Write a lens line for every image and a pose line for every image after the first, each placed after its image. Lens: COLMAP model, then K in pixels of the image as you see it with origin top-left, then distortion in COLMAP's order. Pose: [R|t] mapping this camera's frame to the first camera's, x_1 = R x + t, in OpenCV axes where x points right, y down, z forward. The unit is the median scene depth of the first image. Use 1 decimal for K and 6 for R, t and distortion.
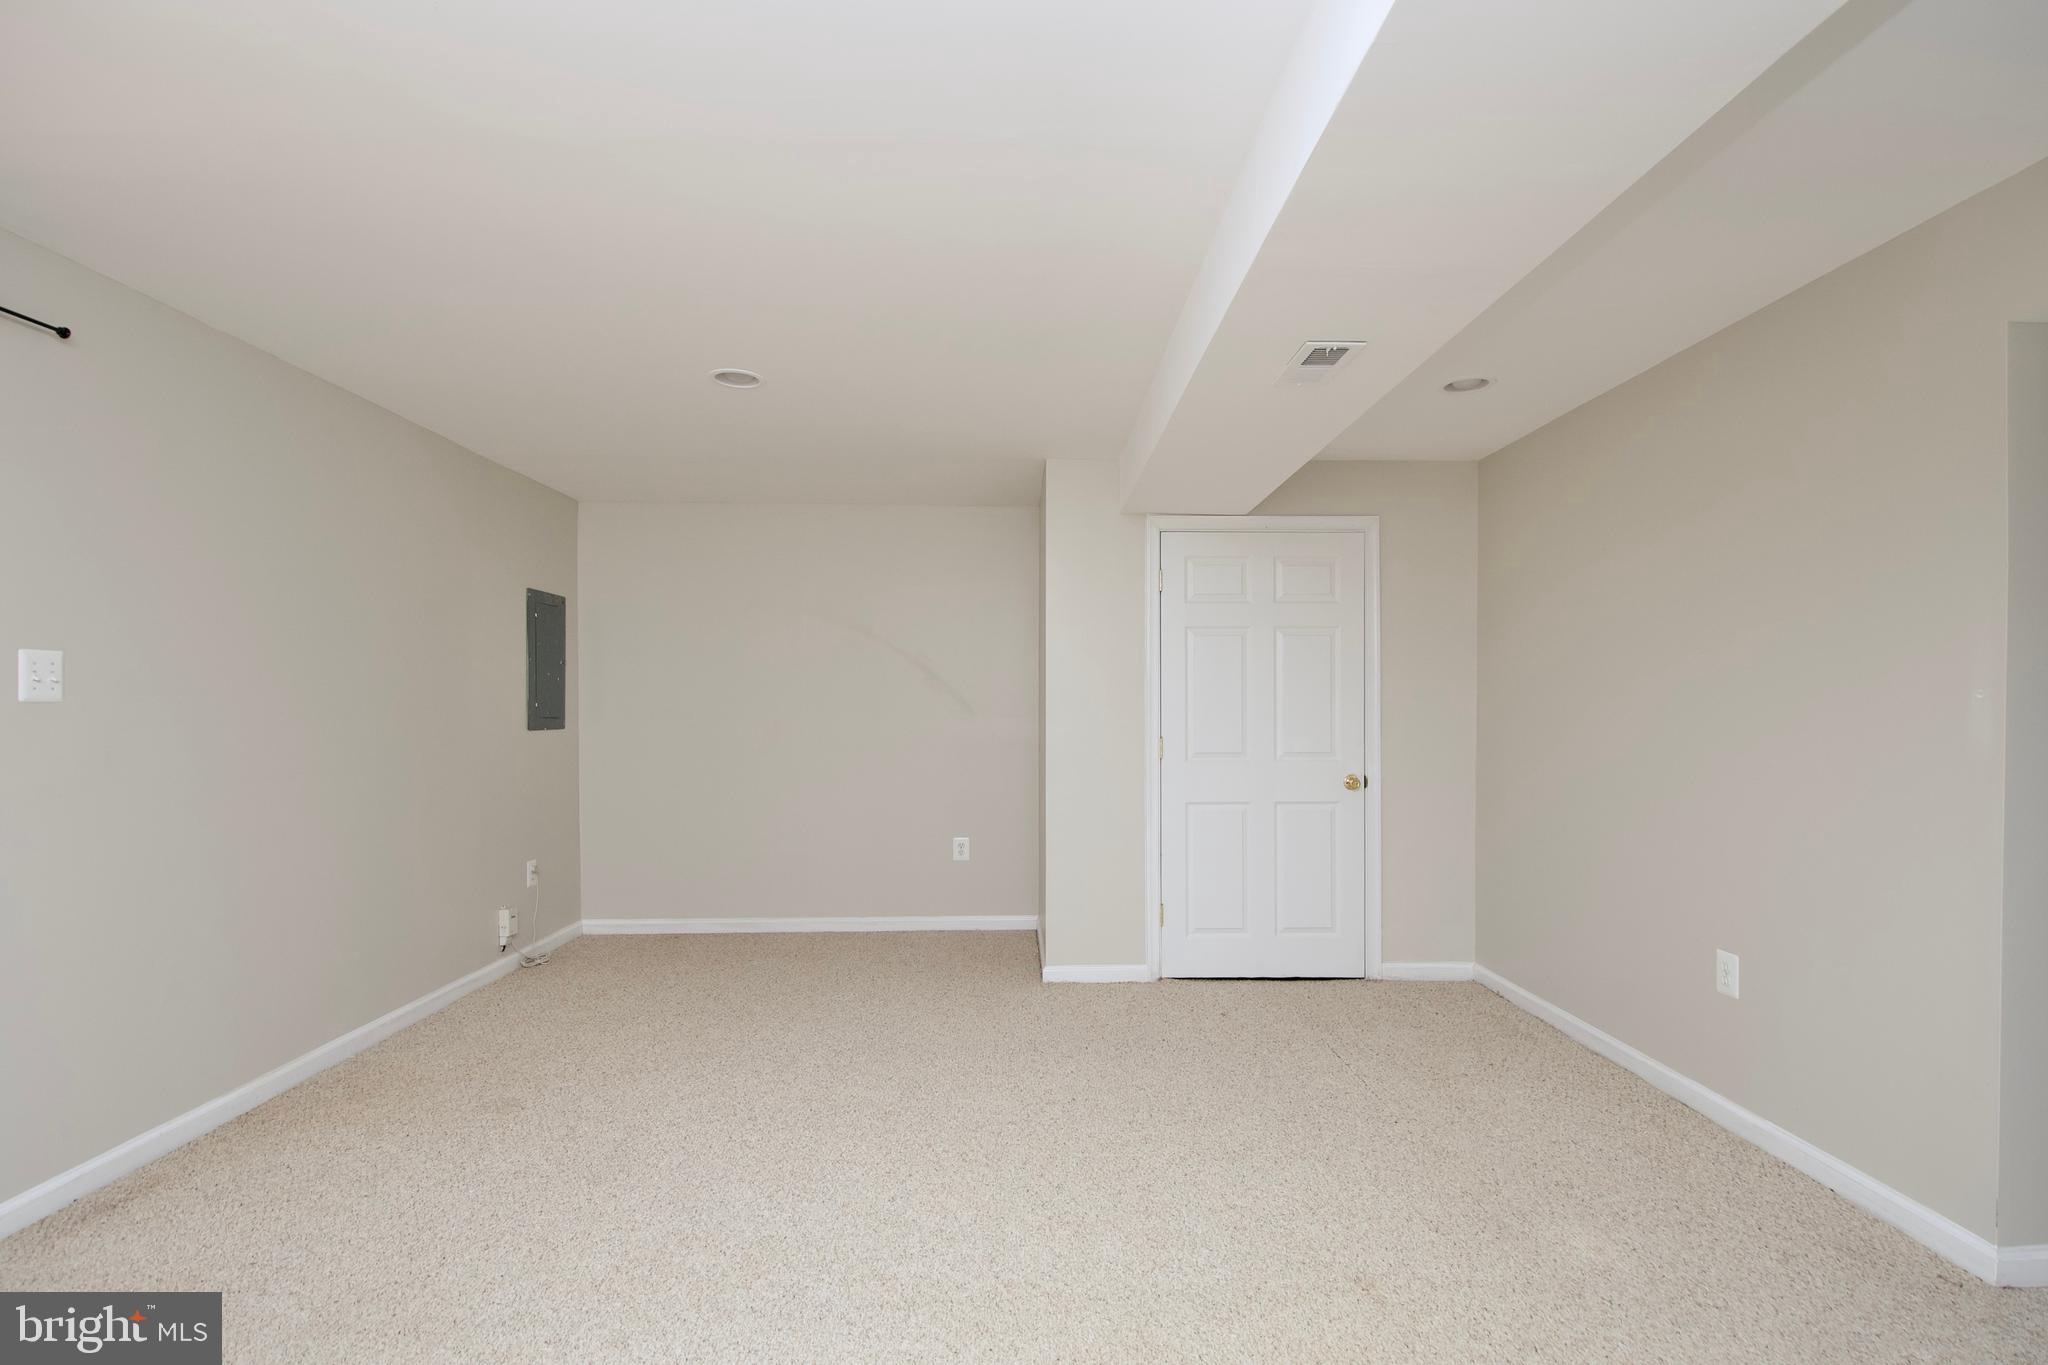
lens RADIAL K [[960.0, 0, 1040.4], [0, 960.0, 716.4], [0, 0, 1]] dist [-0.002467, -0.009222]
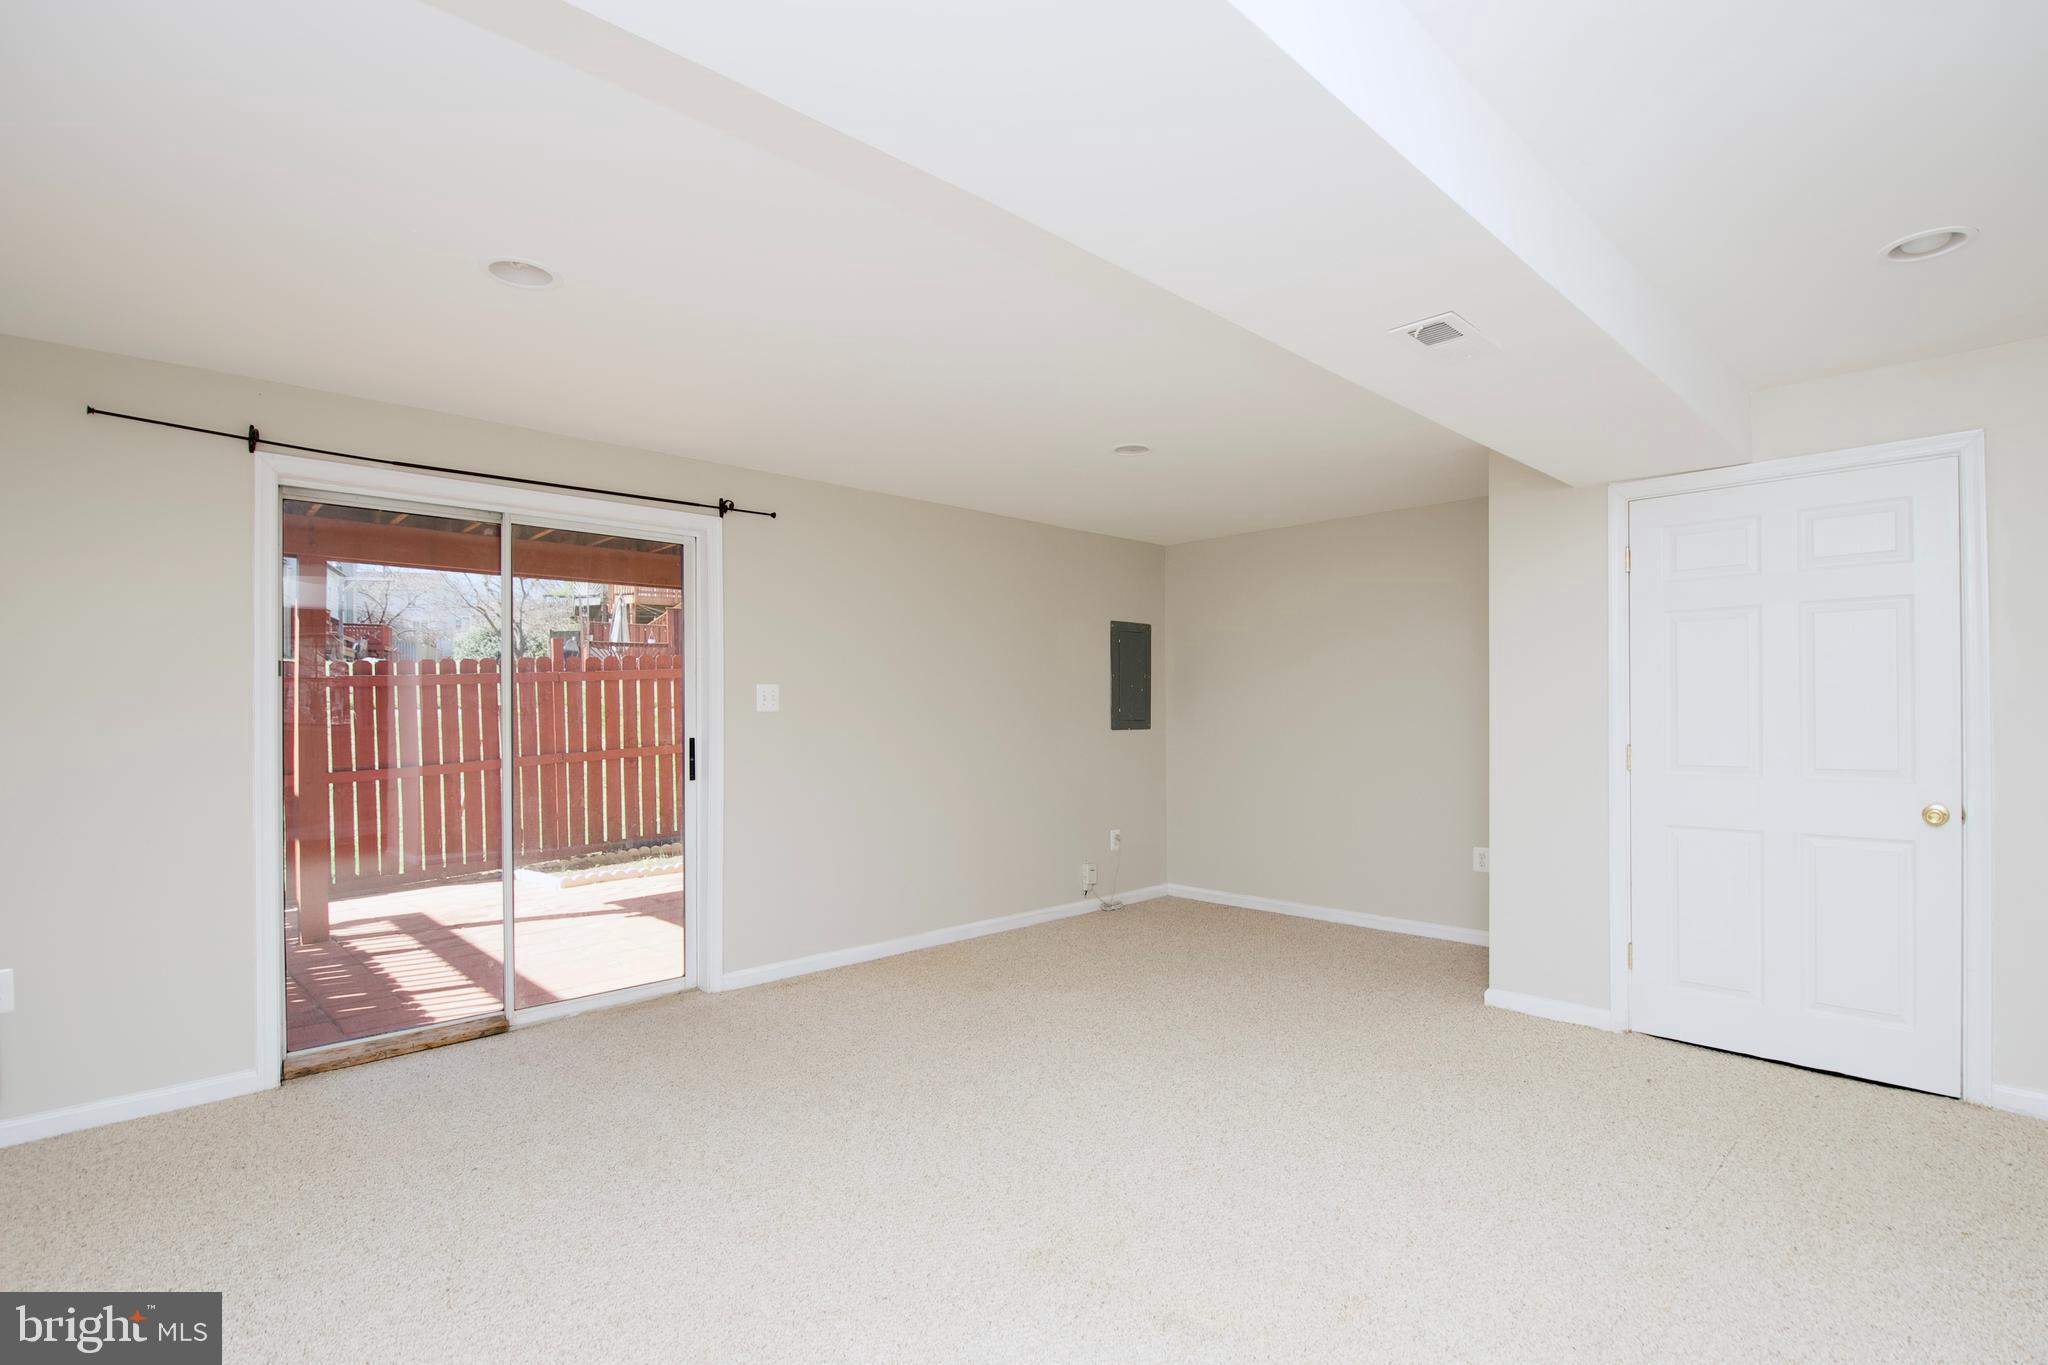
lens RADIAL K [[960.0, 0, 1040.4], [0, 960.0, 716.4], [0, 0, 1]] dist [-0.002467, -0.009222]
pose [[0.676833, -0.000890, -0.736136, 0.393521], [-0.000636, 0.999998, -0.001794, -0.001588], [0.736137, 0.001683, 0.676831, 0.049344]]
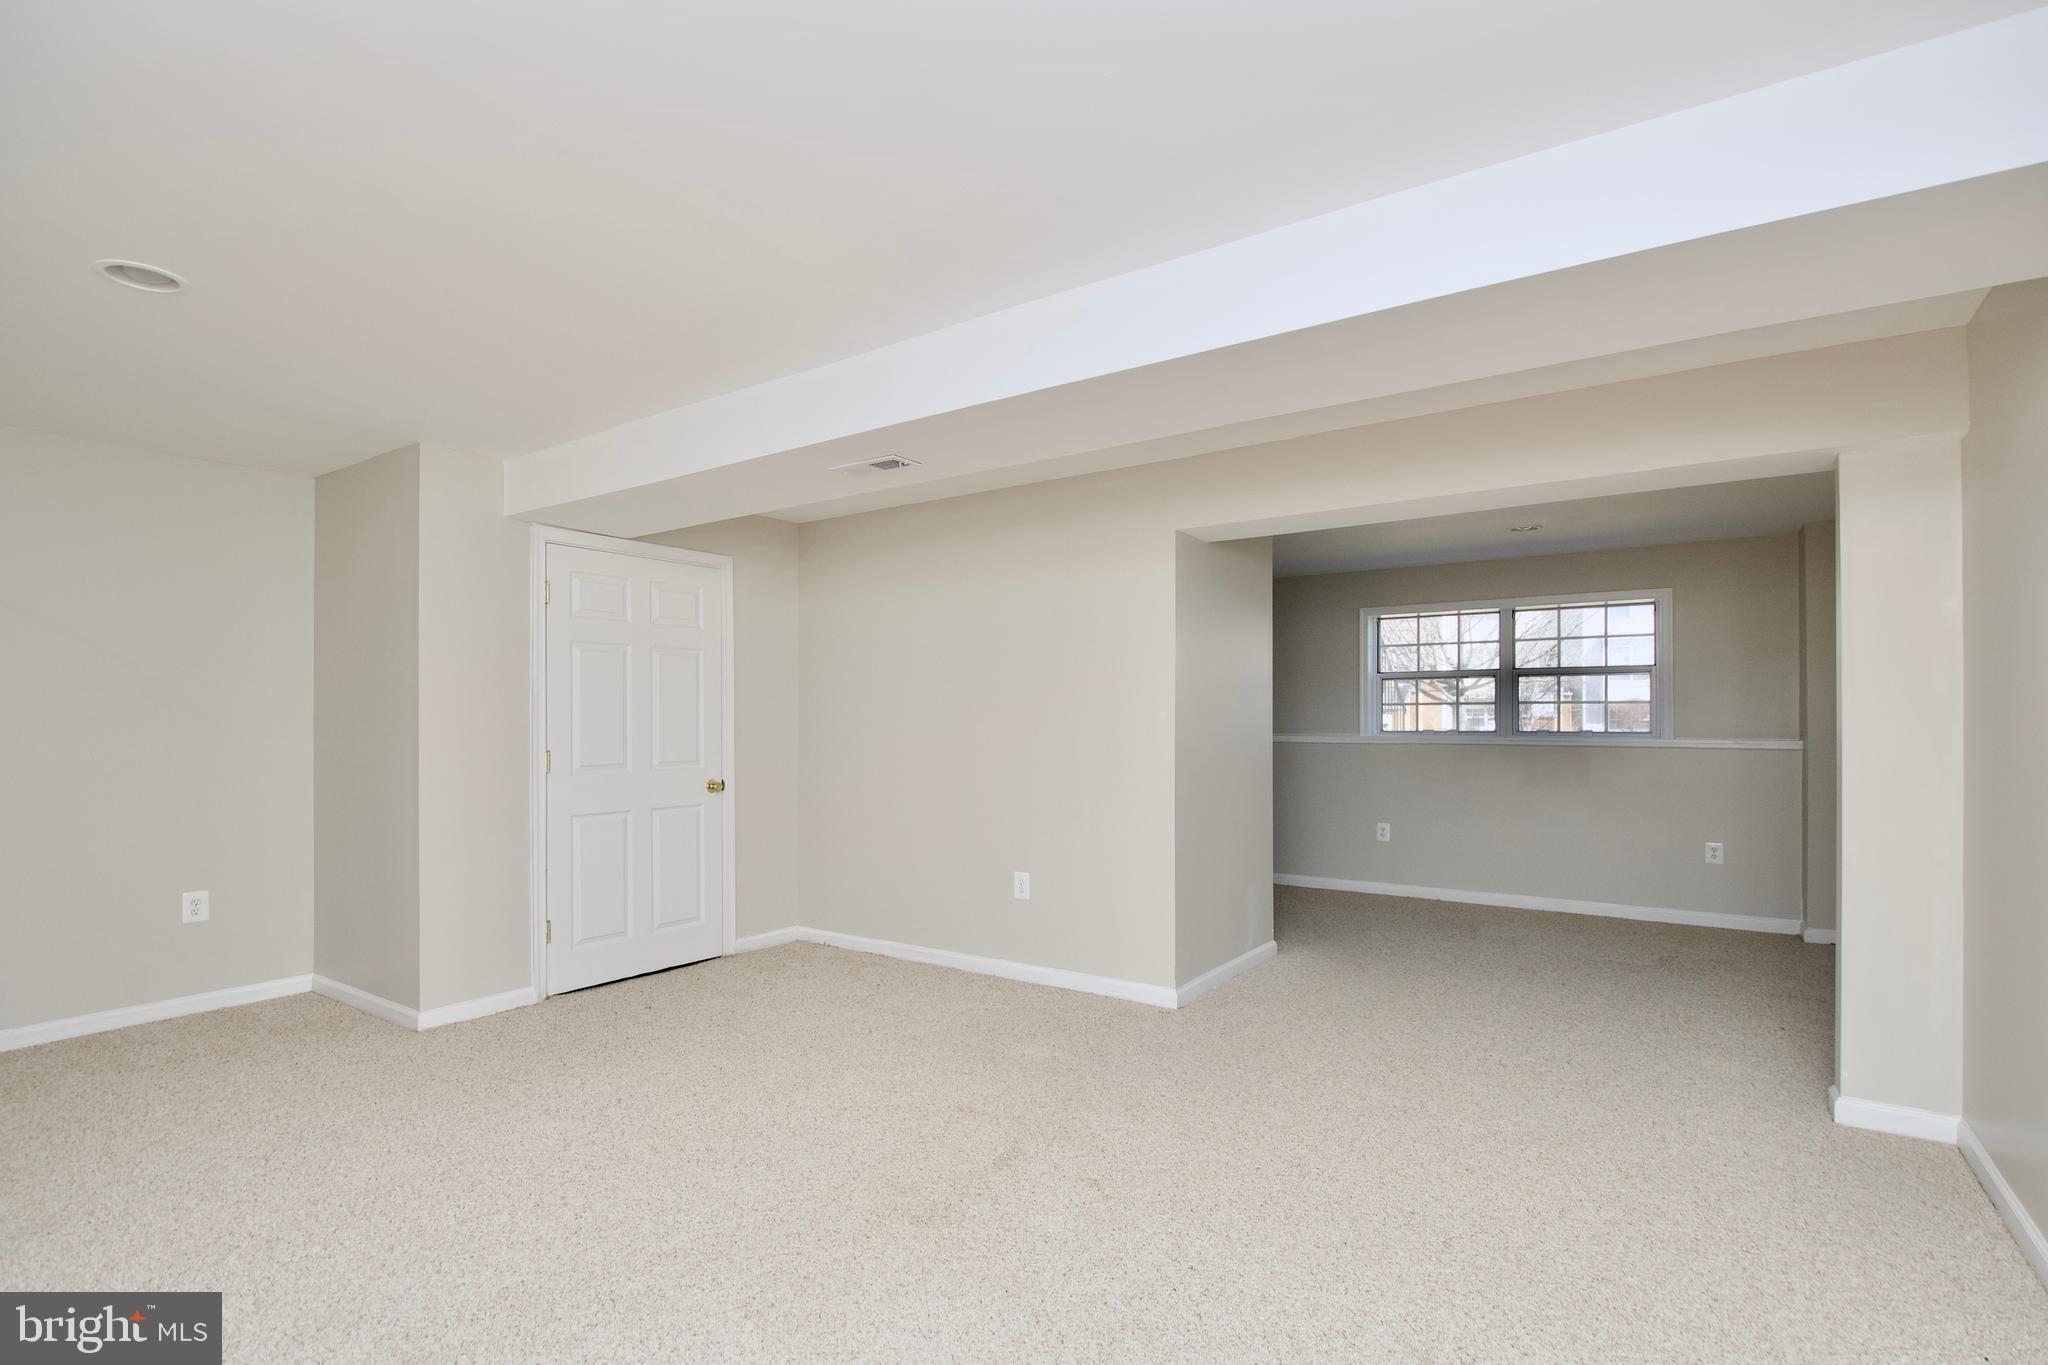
lens RADIAL K [[960.0, 0, 1040.4], [0, 960.0, 716.4], [0, 0, 1]] dist [-0.002467, -0.009222]
pose [[0.587667, 0.000940, 0.809102, -0.371732], [0.008623, 0.999935, -0.007424, -0.002340], [-0.809057, 0.011340, 0.587621, 0.012782]]
